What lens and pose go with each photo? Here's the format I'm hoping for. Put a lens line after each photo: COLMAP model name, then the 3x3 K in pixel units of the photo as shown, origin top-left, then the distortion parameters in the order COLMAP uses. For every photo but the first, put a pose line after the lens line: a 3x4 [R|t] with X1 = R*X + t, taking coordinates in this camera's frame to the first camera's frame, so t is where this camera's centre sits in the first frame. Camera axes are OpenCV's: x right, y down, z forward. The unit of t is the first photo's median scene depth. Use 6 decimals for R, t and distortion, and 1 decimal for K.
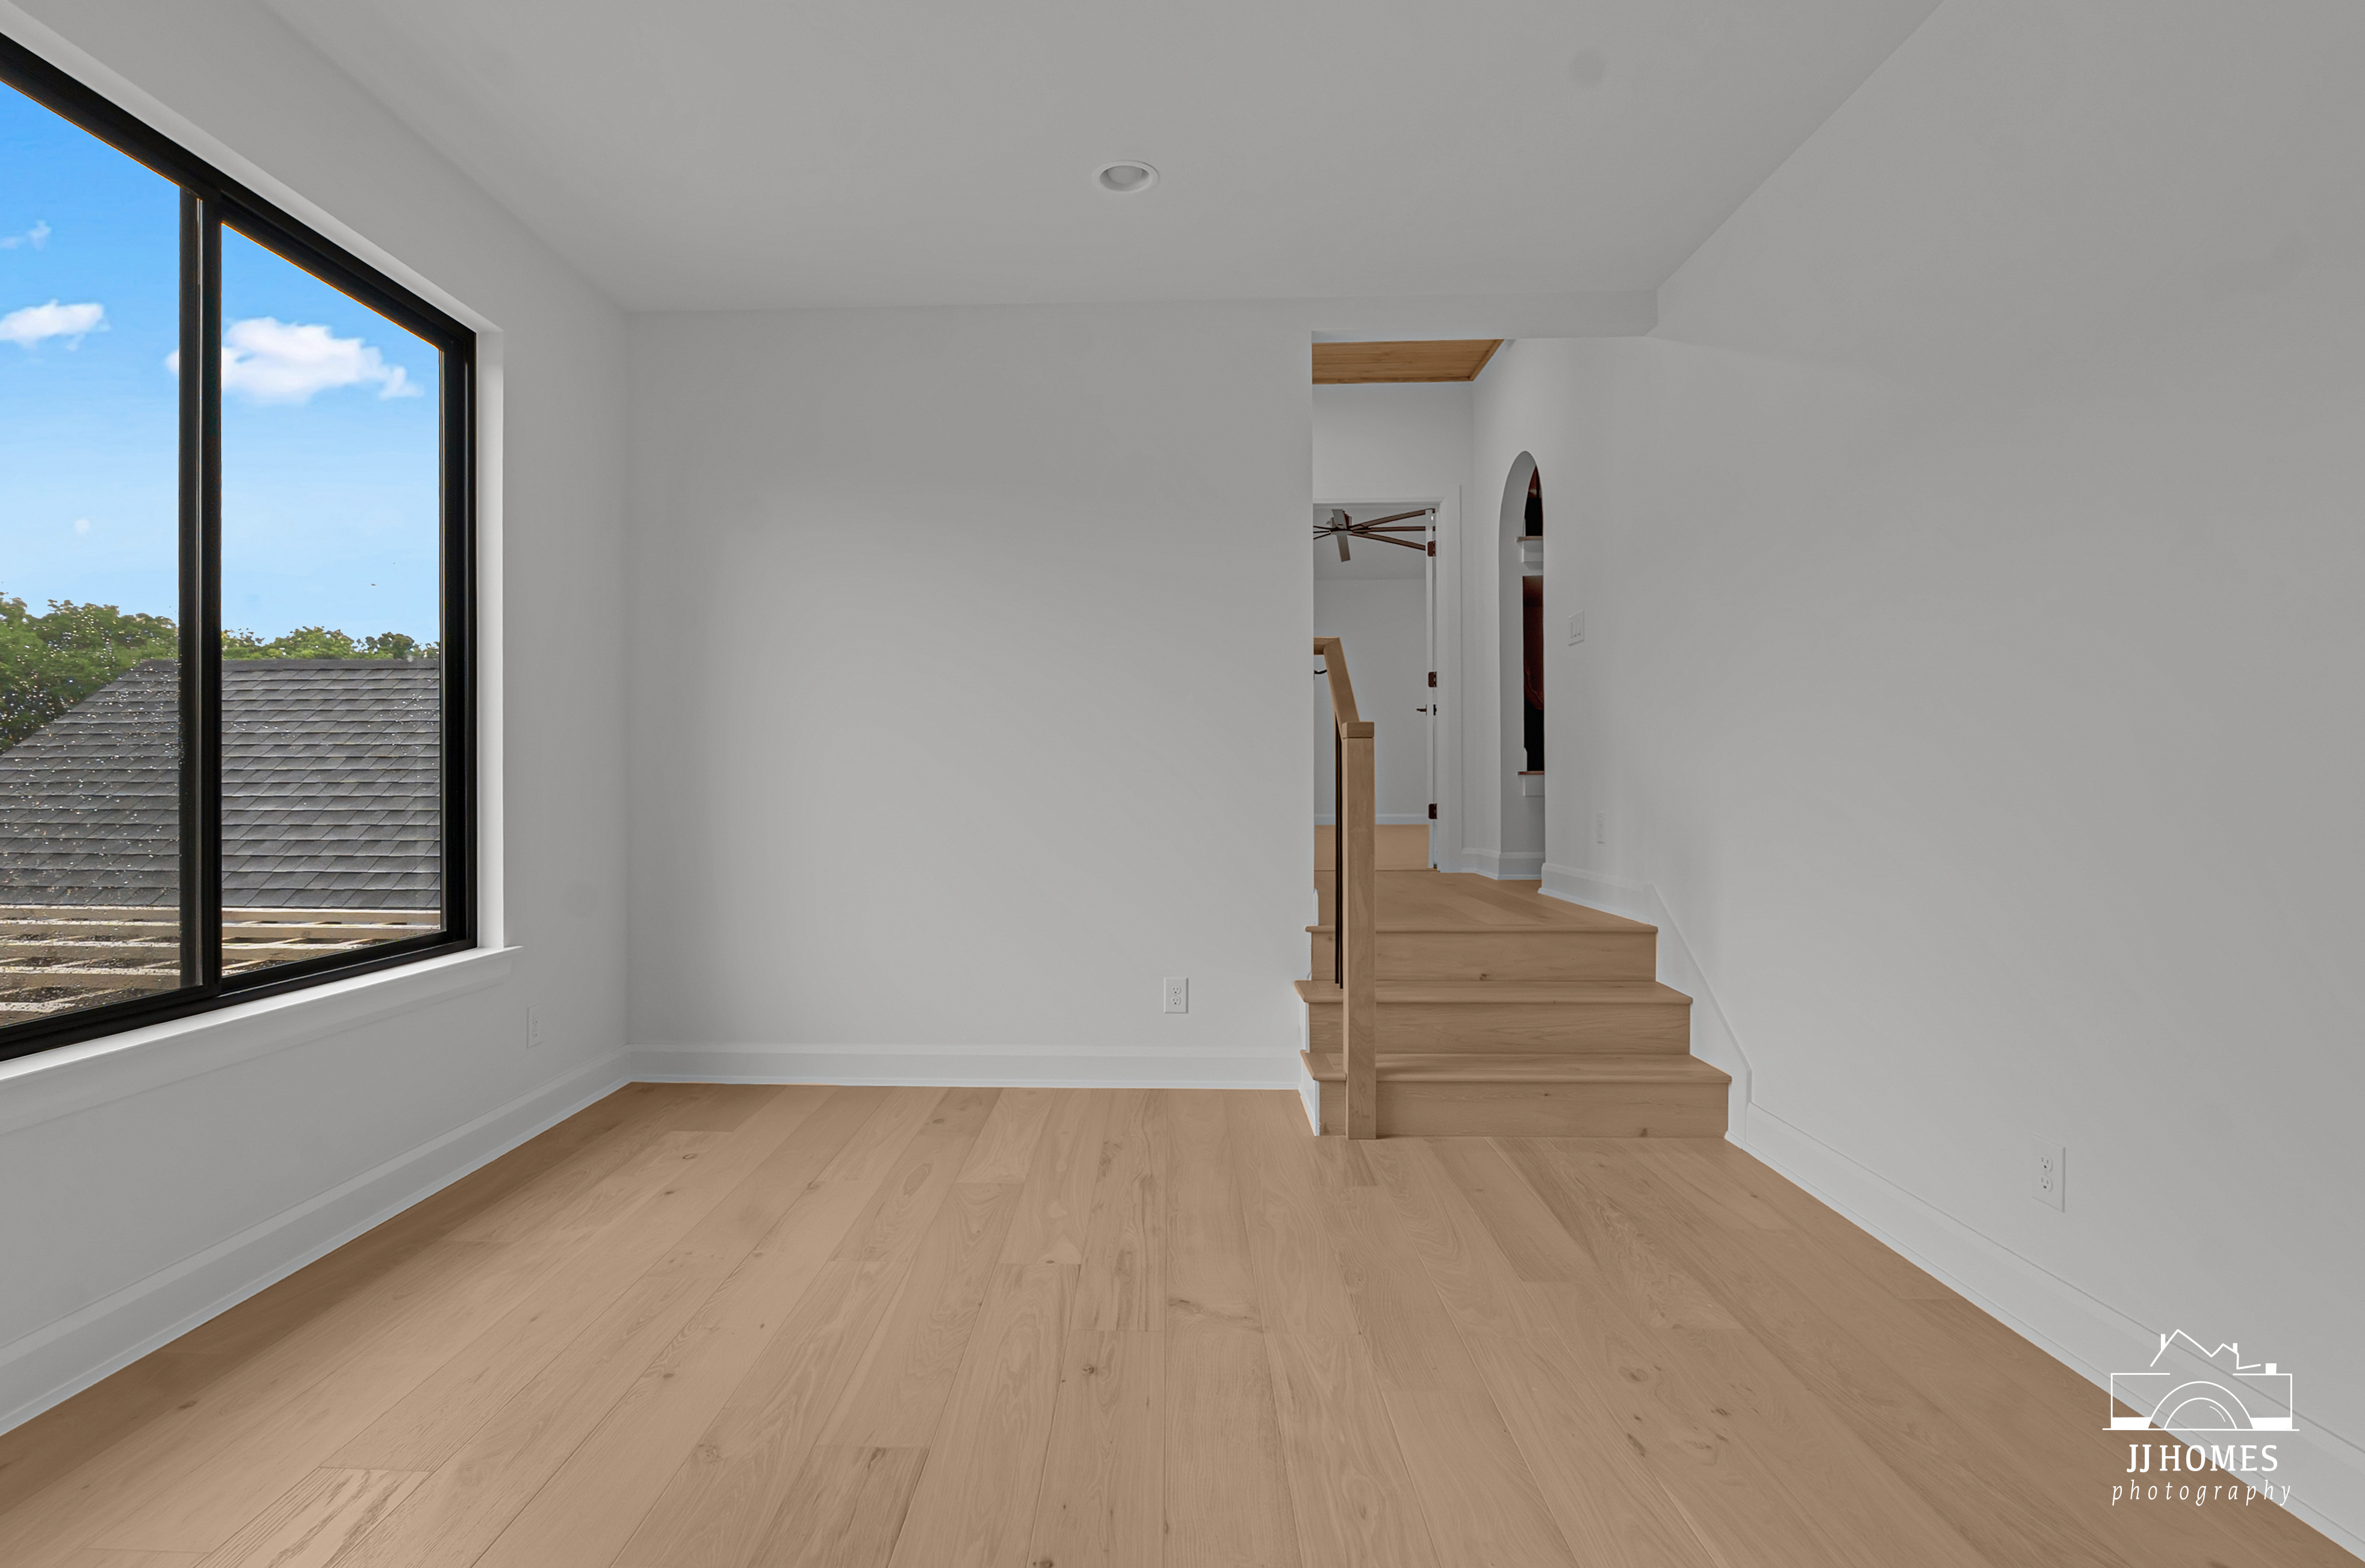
lens RADIAL K [[1113.4, 0, 1182.5], [0, 1113.4, 784.0], [0, 0, 1]] dist [0.000282, 0.000158]
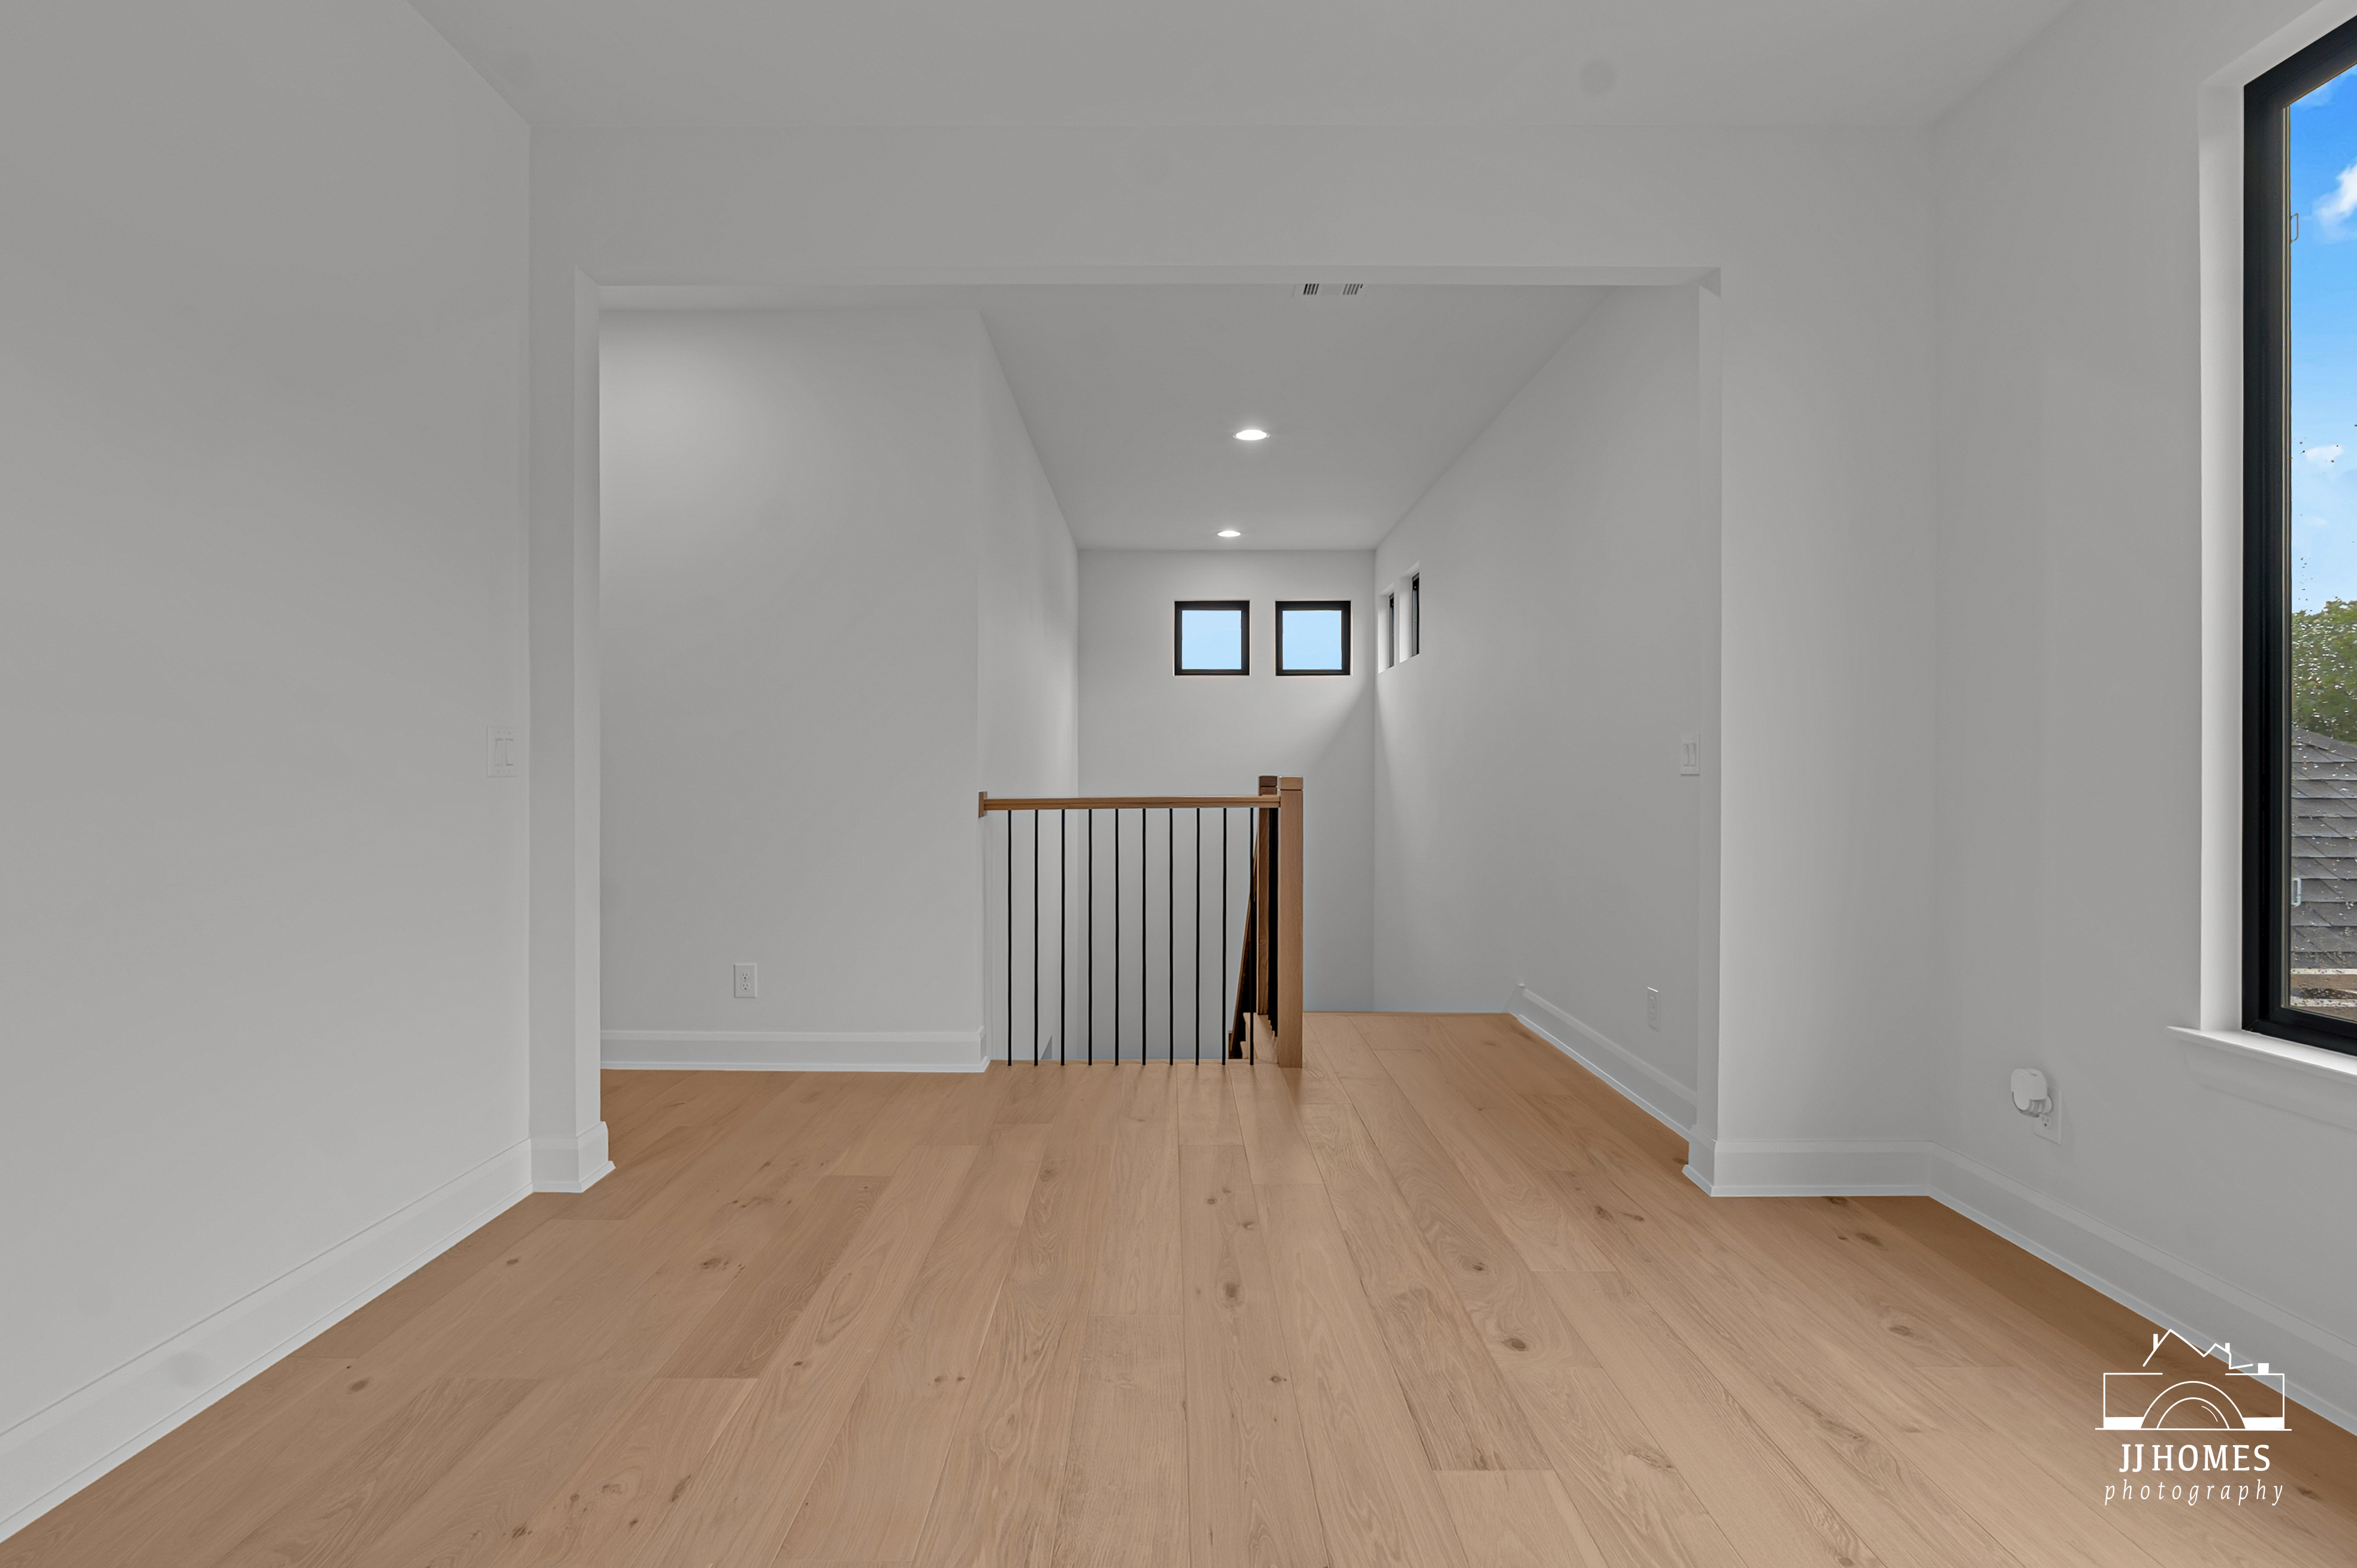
lens RADIAL K [[1153.5, 0, 1178.8], [0, 1153.5, 773.5], [0, 0, 1]] dist [0.000992, 0.000274]
pose [[-0.999993, -0.003053, 0.002015, -0.006397], [-0.003061, 0.999988, -0.003856, 0.000607], [-0.002003, -0.003862, -0.999991, 1.604907]]
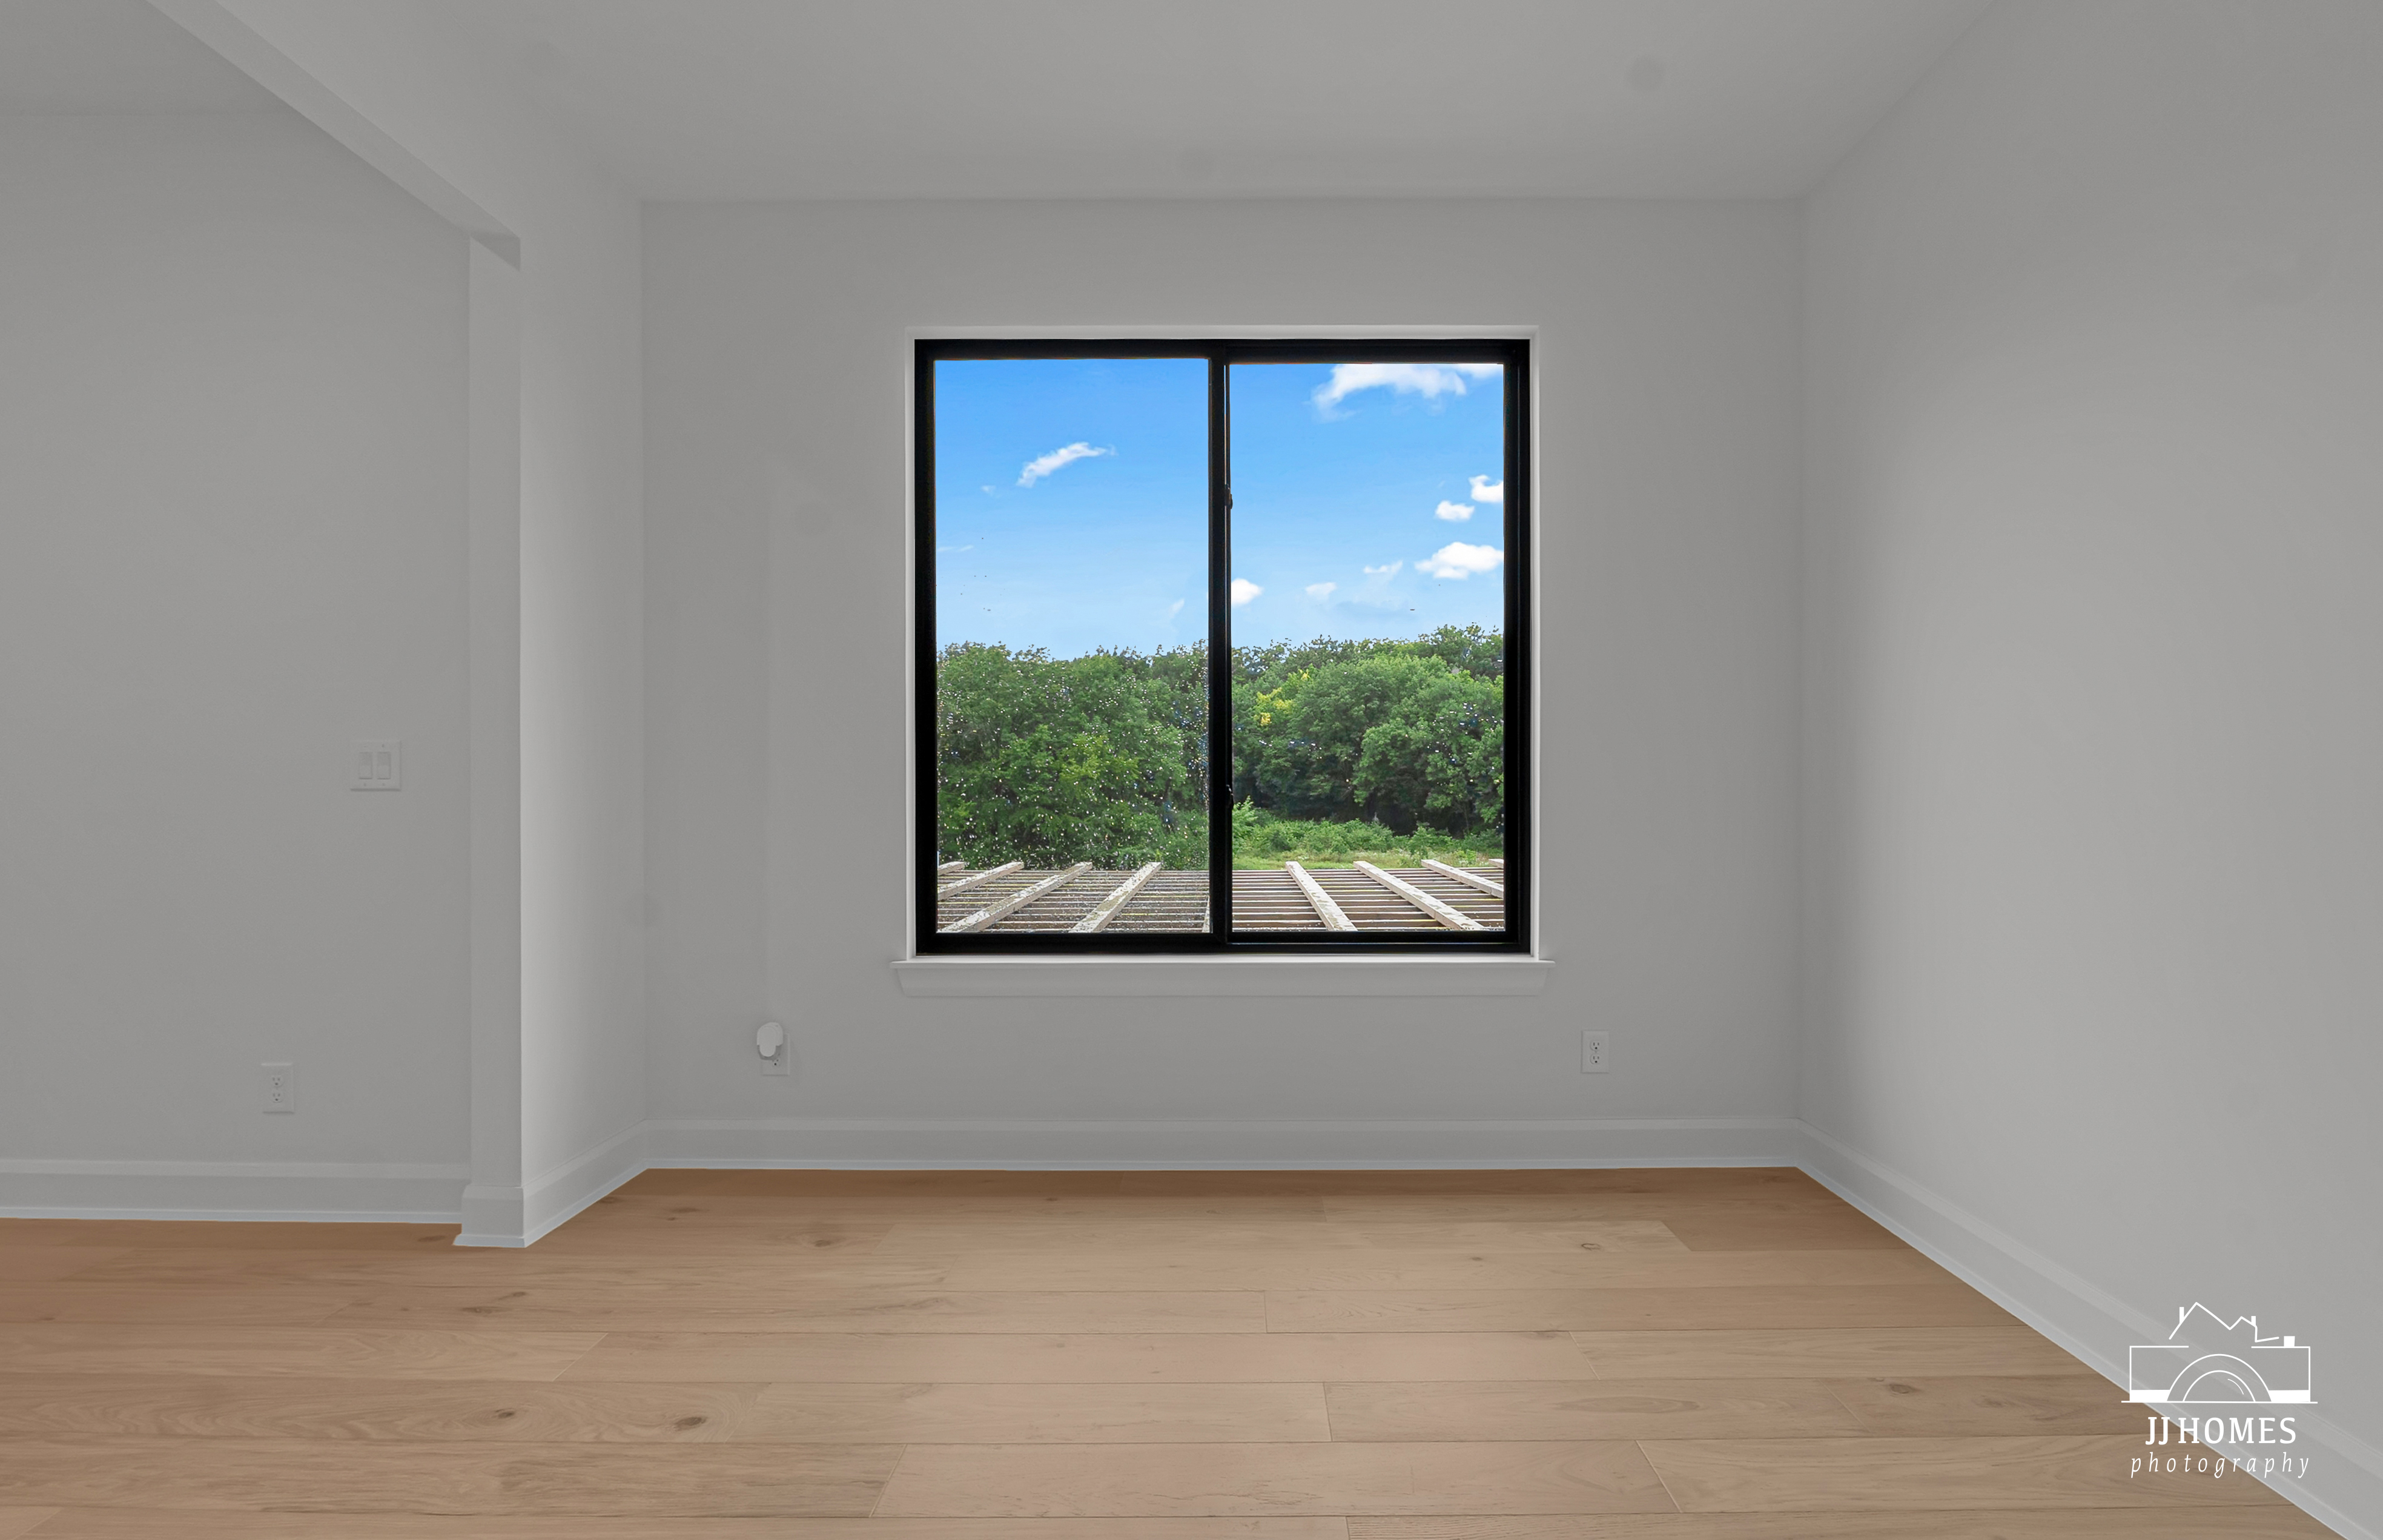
lens RADIAL K [[1163.1, 0, 1198.5], [0, 1163.1, 827.0], [0, 0, 1]] dist [-0.003404, -0.000929]
pose [[-0.014256, 0.032861, -0.999358, 0.572466], [0.007454, 0.999436, 0.032757, -0.003508], [0.999871, -0.006982, -0.014493, 1.037588]]
